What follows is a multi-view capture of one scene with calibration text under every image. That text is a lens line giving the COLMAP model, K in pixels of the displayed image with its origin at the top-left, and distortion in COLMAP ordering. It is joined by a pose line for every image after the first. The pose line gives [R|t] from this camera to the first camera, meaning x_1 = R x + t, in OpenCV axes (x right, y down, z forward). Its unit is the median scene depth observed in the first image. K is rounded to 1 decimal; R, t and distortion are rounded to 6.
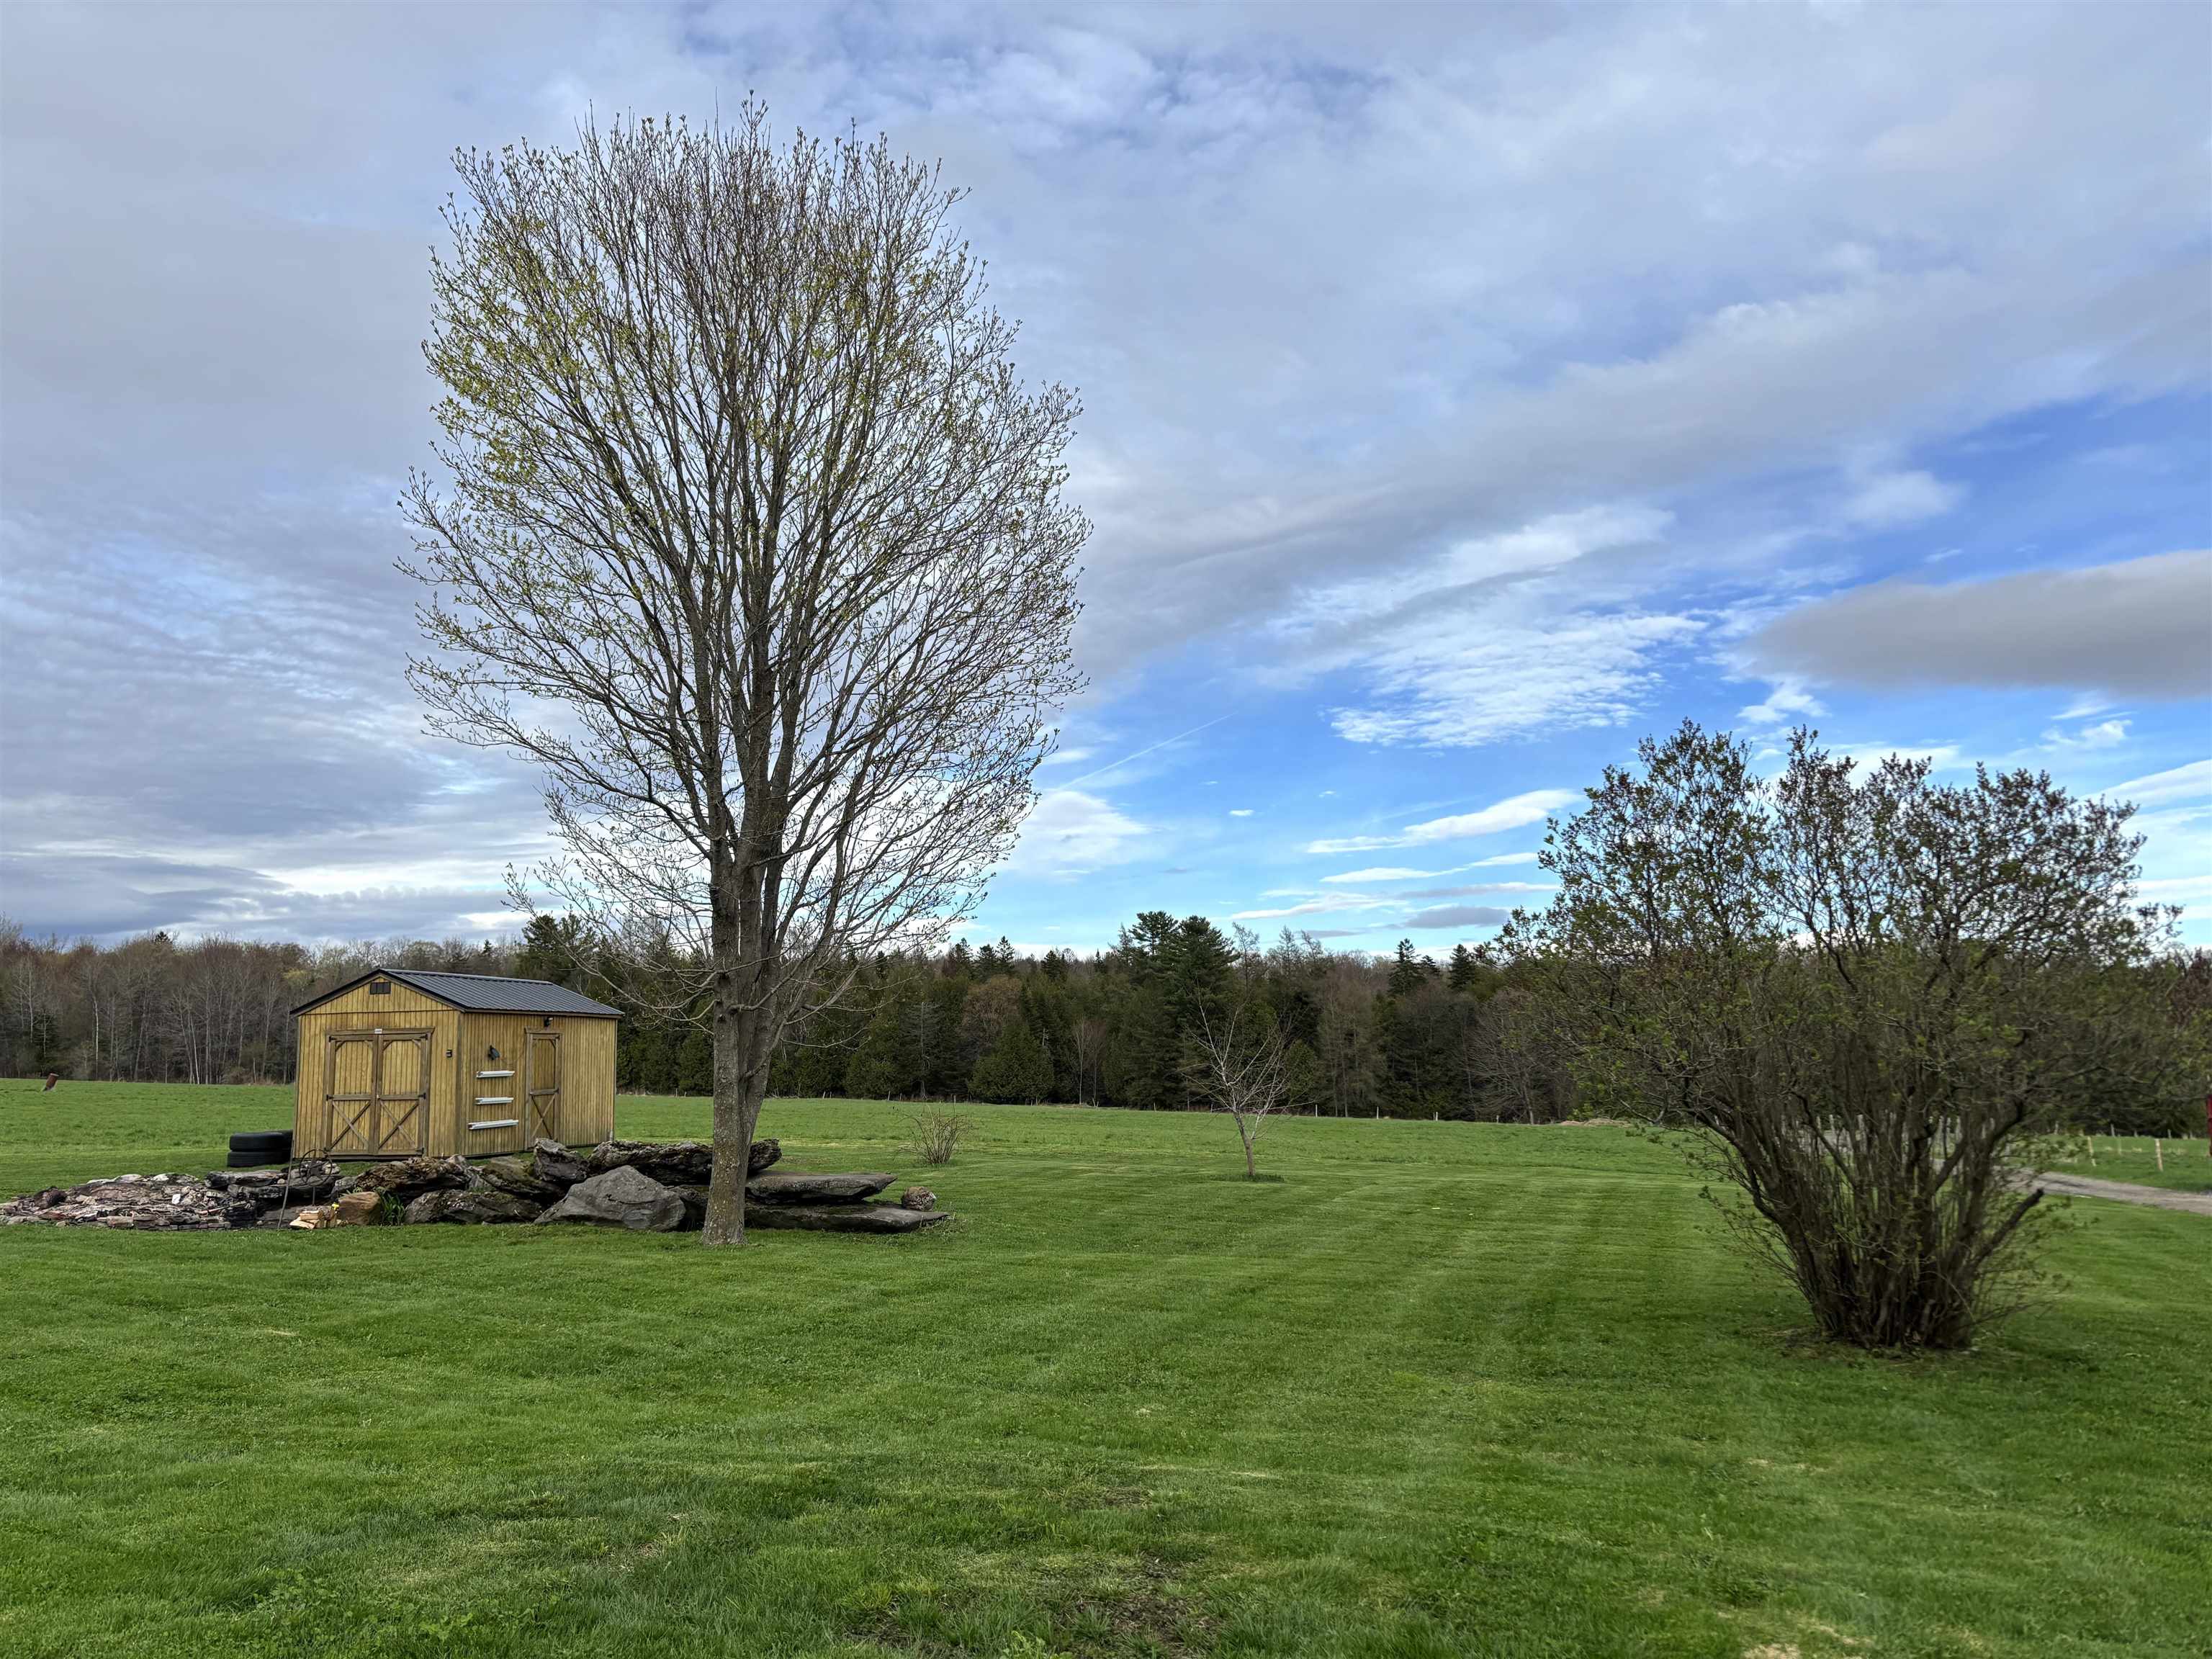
lens RADIAL K [[1683.6, 0, 1117.3], [0, 1683.6, 820.0], [0, 0, 1]] dist [0.040625, -0.059725]
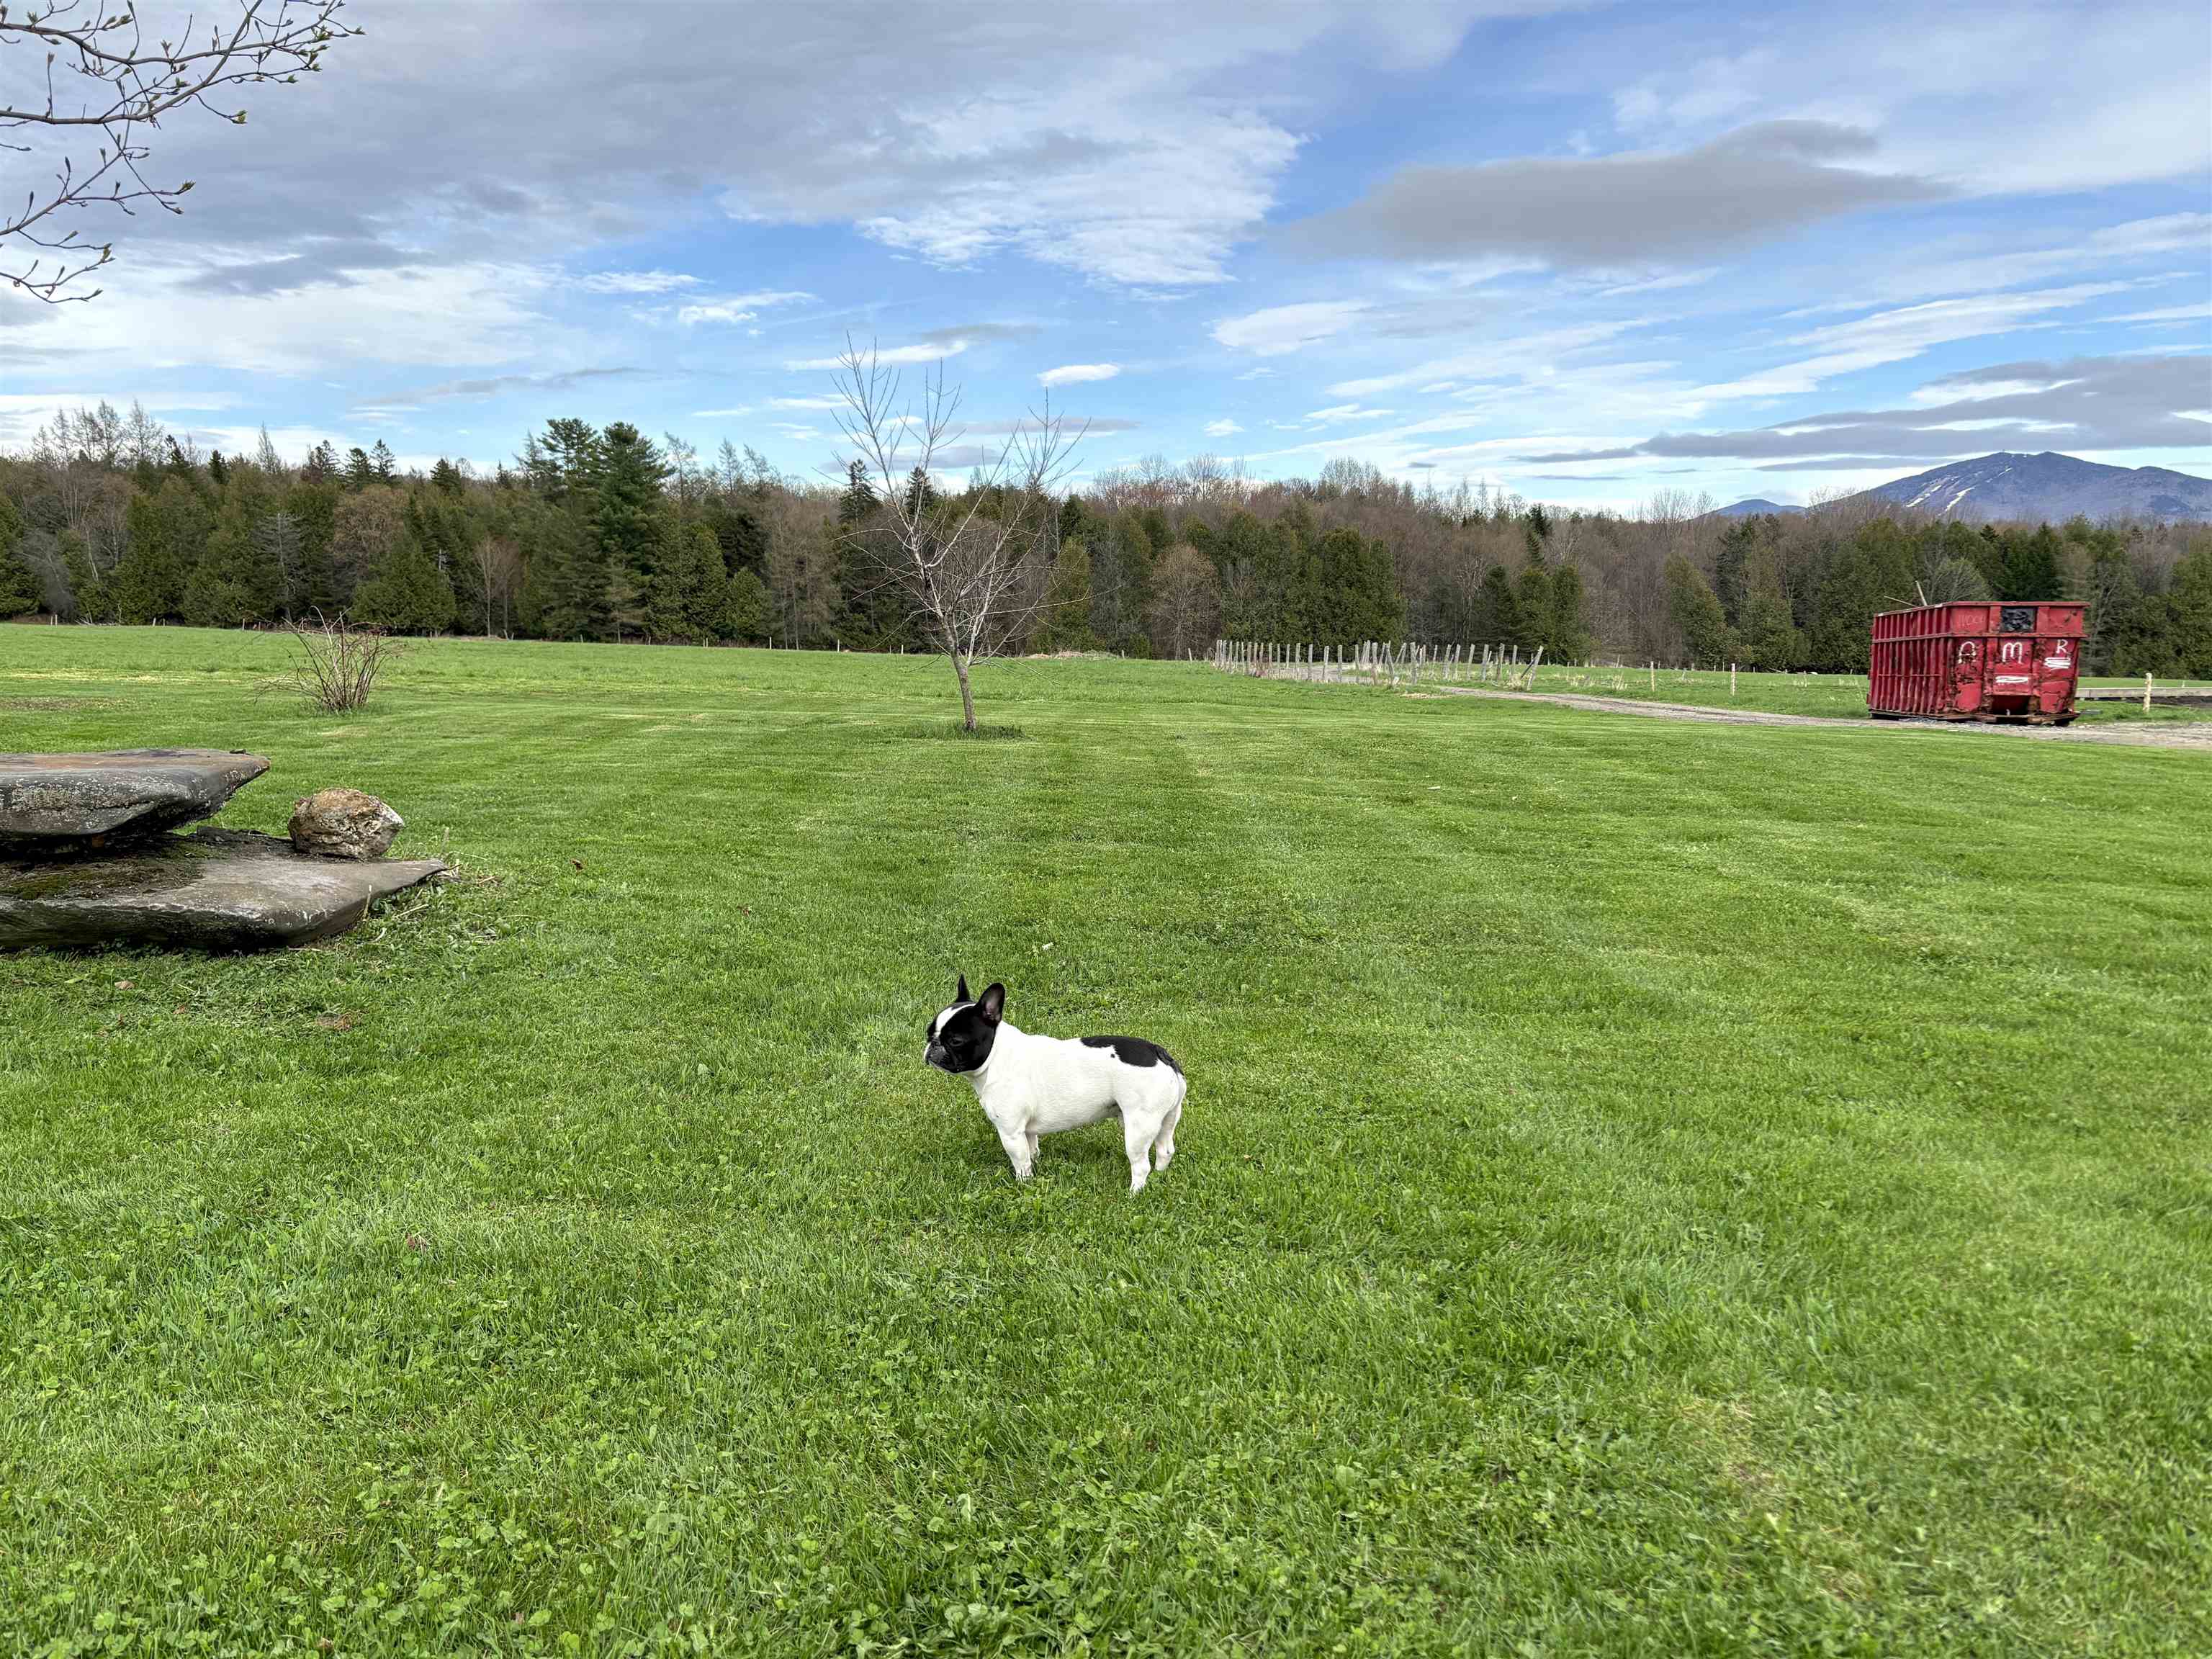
lens RADIAL K [[1683.6, 0, 1146.6], [0, 1683.6, 843.0], [0, 0, 1]] dist [0.040625, -0.059725]
pose [[0.938428, -0.040279, 0.343118, -0.007850], [-0.058317, 0.960458, 0.272247, 0.011816], [-0.340516, -0.275494, 0.898972, 0.059921]]
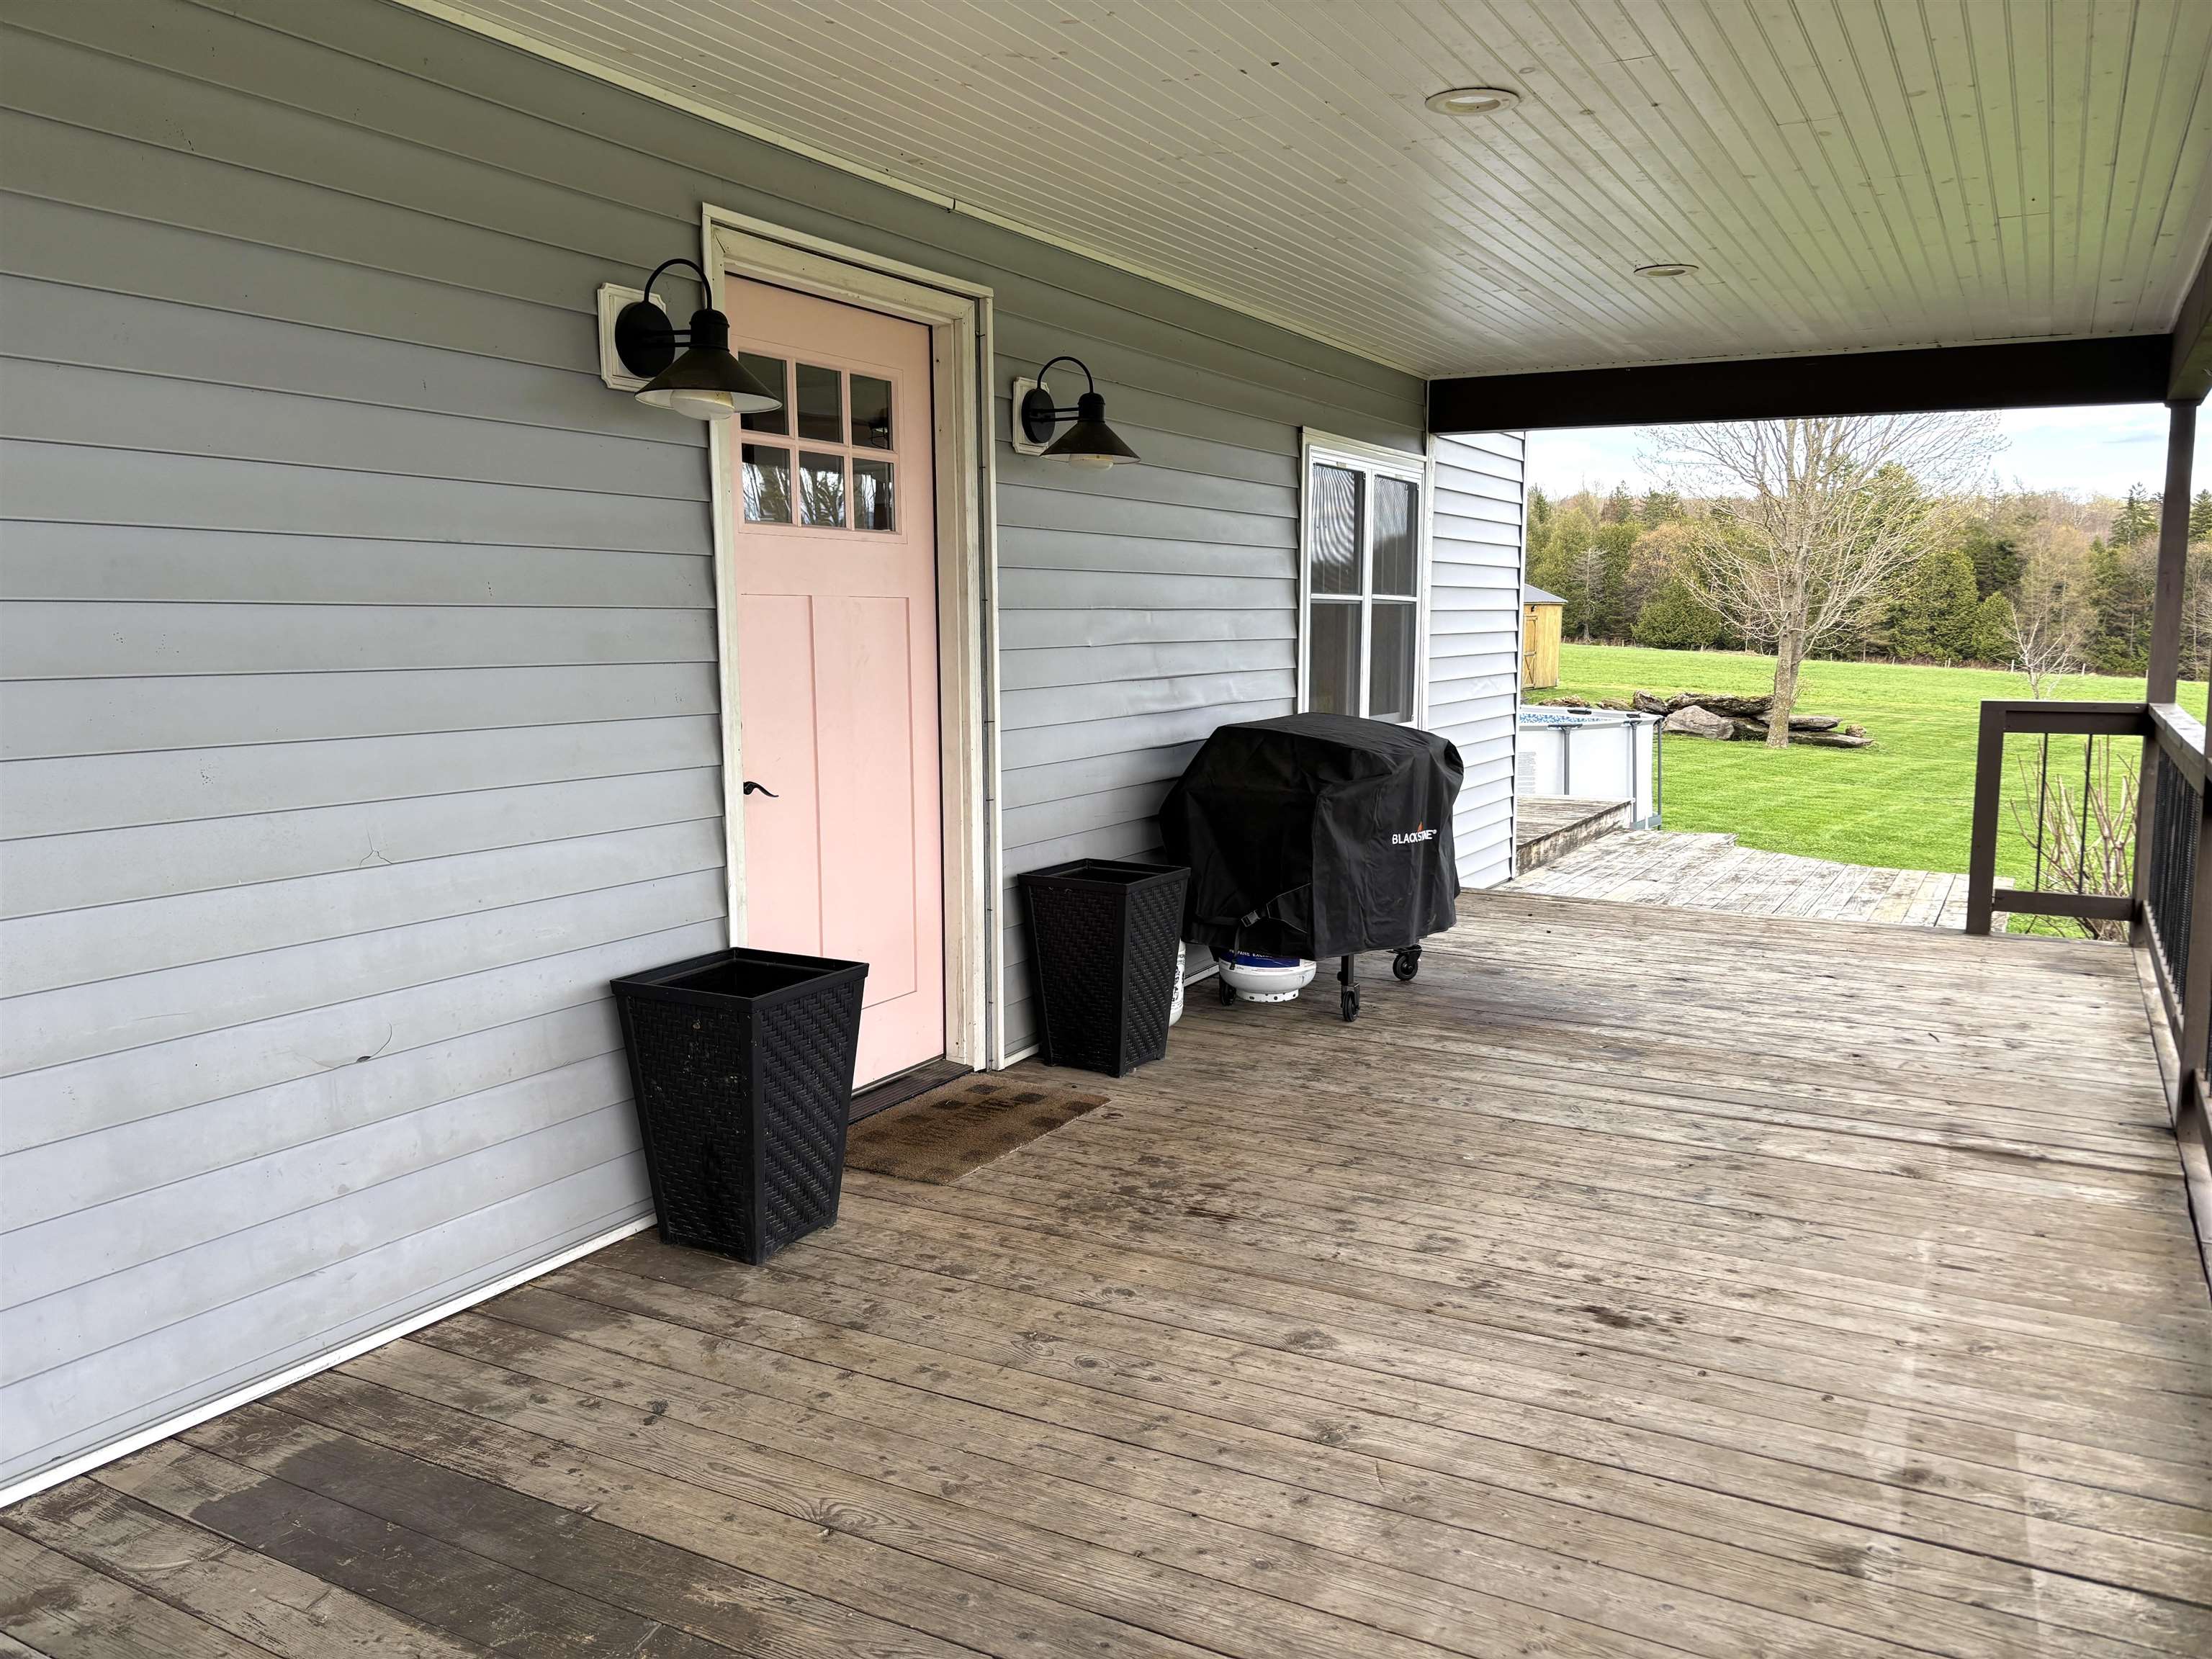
lens RADIAL K [[1683.6, 0, 1098.5], [0, 1683.6, 843.8], [0, 0, 1]] dist [0.040625, -0.059725]
pose [[0.933758, 0.070984, -0.350795, -0.021202], [0.031744, 0.959847, 0.278724, -0.016889], [0.356494, -0.271396, 0.894011, -0.083823]]
